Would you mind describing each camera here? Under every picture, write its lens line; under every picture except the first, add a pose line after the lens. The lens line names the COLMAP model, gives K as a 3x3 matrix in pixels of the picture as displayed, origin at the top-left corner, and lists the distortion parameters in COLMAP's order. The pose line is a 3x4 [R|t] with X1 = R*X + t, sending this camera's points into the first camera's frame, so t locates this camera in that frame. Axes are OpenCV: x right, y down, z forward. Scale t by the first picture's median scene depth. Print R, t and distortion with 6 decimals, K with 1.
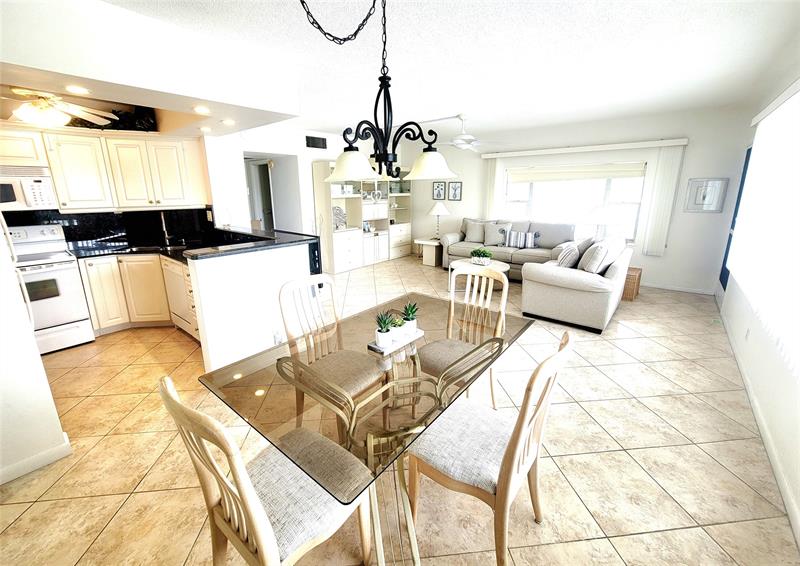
lens RADIAL K [[321.1, 0, 386.6], [0, 321.1, 263.0], [0, 0, 1]] dist [0.010193, 0.000111]
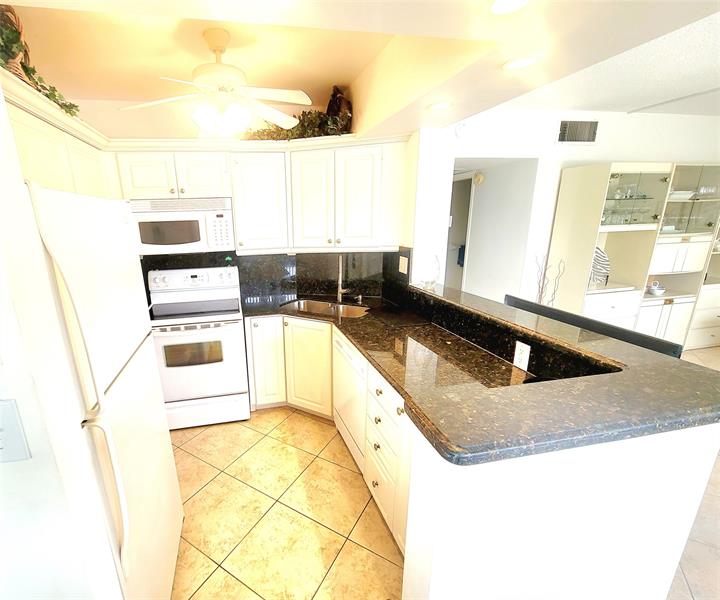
lens RADIAL K [[331.2, 0, 296.8], [0, 331.2, 309.8], [0, 0, 1]] dist [-0.000583, -0.000446]
pose [[0.781471, 0.152148, -0.605107, -0.342226], [-0.119461, 0.988357, 0.094232, -0.105496], [0.612399, -0.001353, 0.790548, 0.407199]]
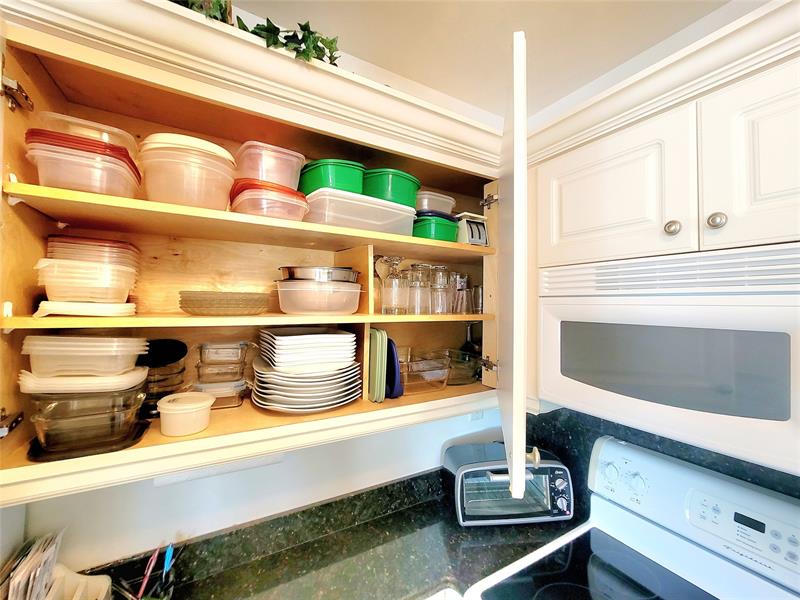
lens RADIAL K [[326.3, 0, 400.0], [0, 326.3, 300.0], [0, 0, 1]] dist [0.001794, 0.000164]
pose [[-0.326310, -0.007675, -0.945232, -0.748366], [-0.220673, 0.972955, 0.068280, -0.186305], [0.919144, 0.230867, -0.319179, 0.708018]]
